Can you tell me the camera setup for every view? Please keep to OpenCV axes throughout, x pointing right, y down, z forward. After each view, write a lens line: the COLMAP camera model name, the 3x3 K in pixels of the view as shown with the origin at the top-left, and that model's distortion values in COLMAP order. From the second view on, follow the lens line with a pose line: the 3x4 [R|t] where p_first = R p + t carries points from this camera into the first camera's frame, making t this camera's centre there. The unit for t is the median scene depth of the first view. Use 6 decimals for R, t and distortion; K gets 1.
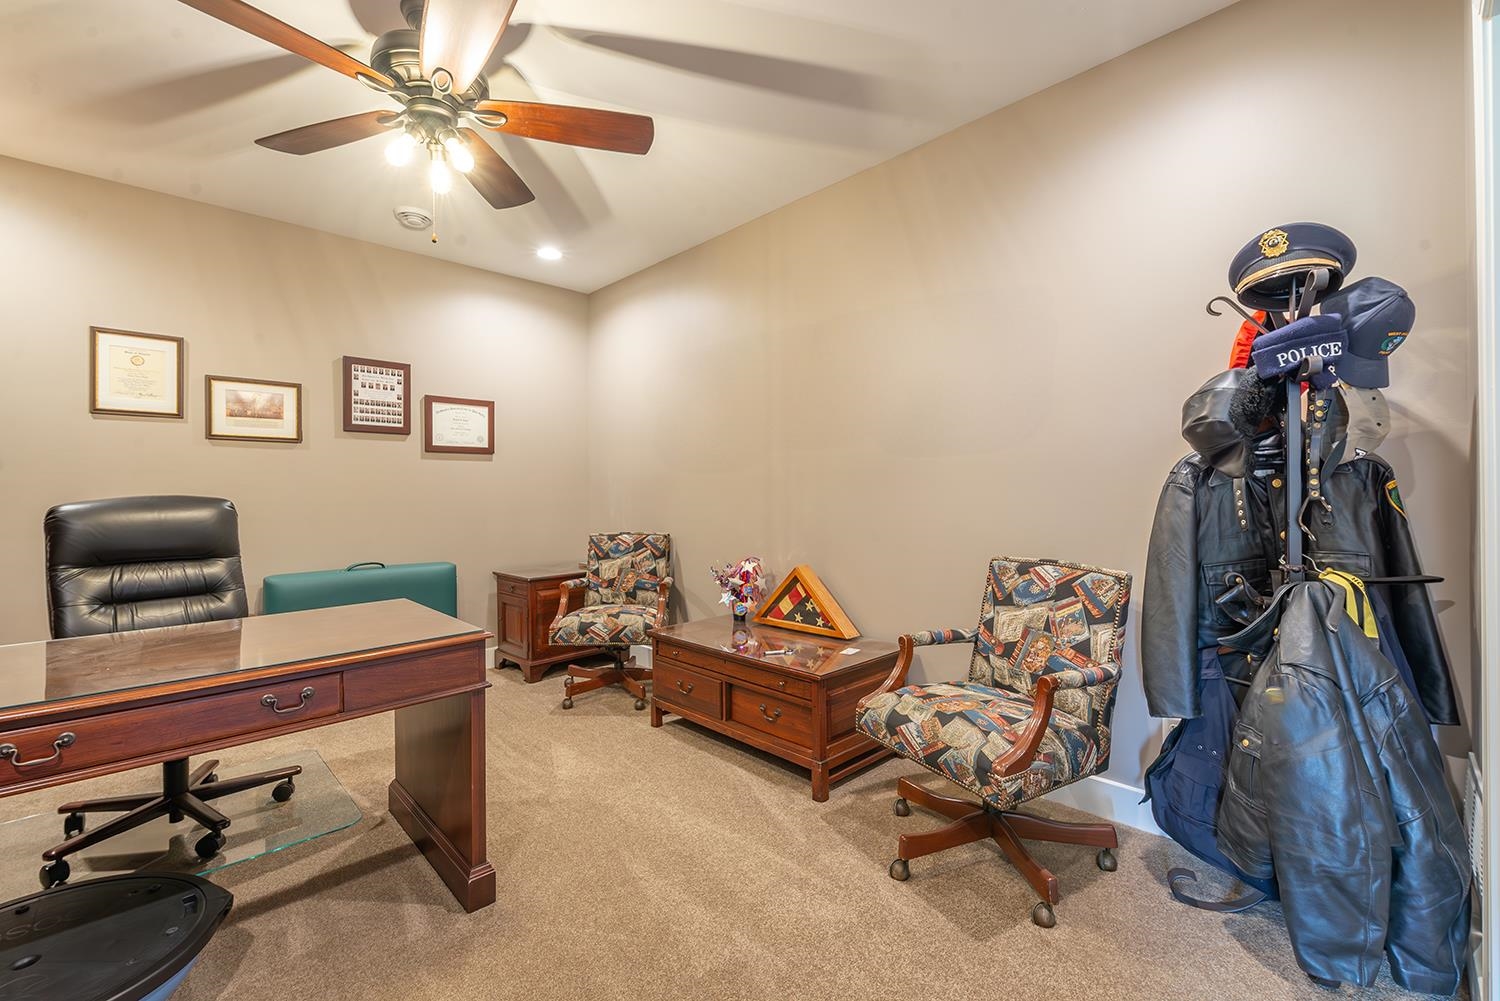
lens RADIAL K [[640.4, 0, 746.7], [0, 640.4, 492.1], [0, 0, 1]] dist [-0.000996, 0.000164]
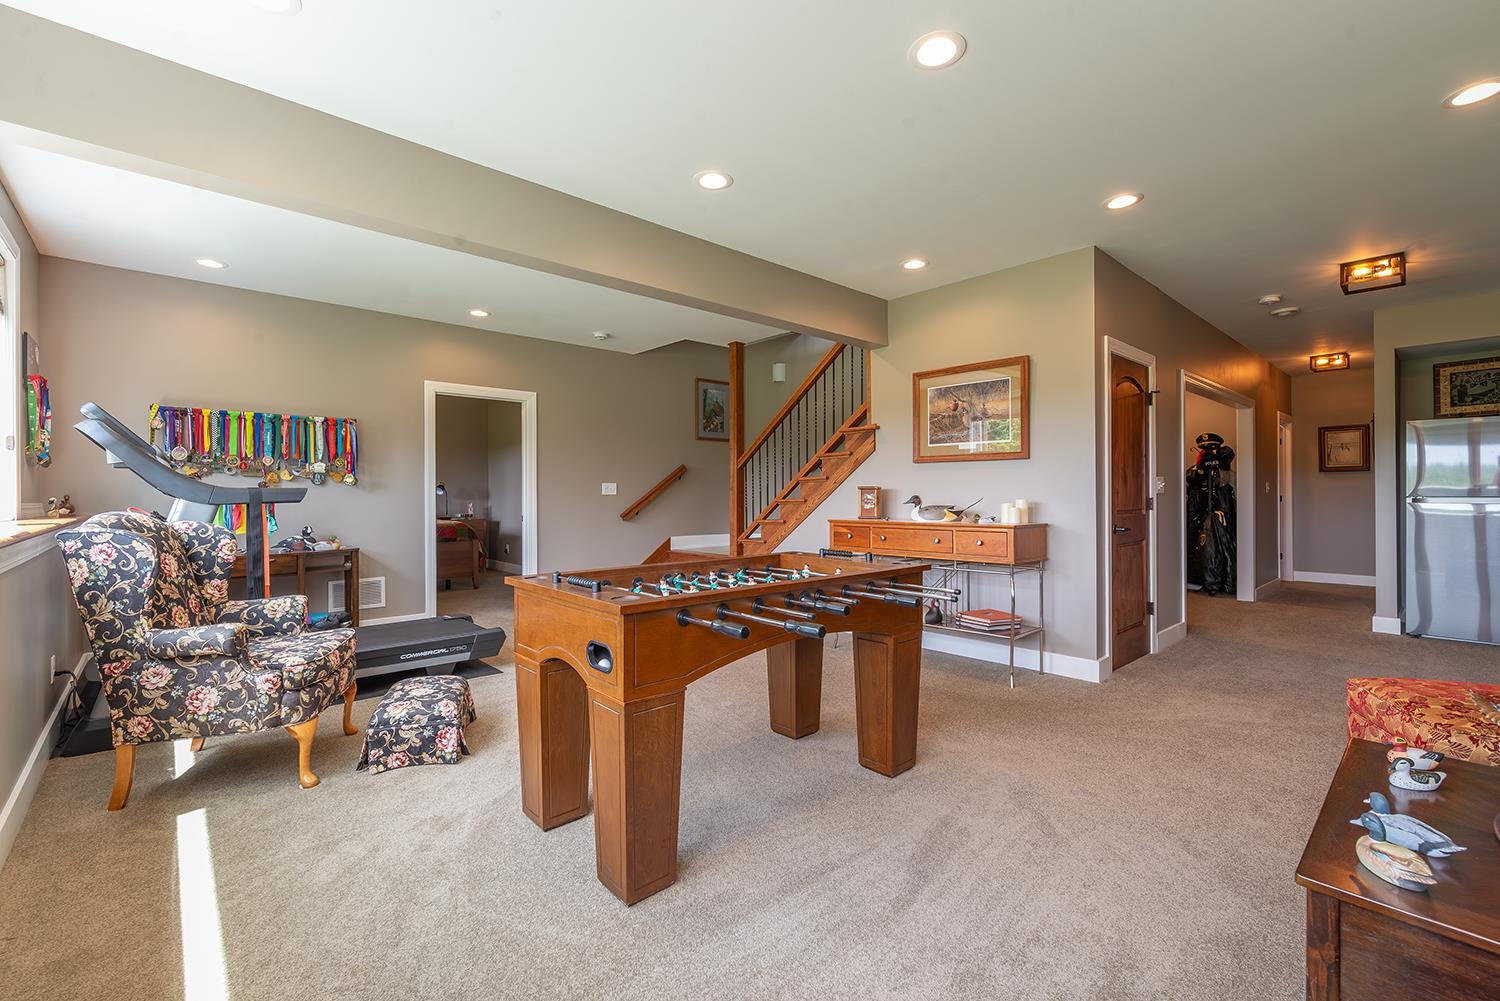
lens RADIAL K [[640.4, 0, 756.5], [0, 640.4, 495.5], [0, 0, 1]] dist [-0.000996, 0.000164]
pose [[0.999623, 0.007759, -0.026346, -1.823732], [-0.007773, 0.999970, -0.000420, 0.034309], [0.026342, 0.000625, 0.999653, -2.963905]]
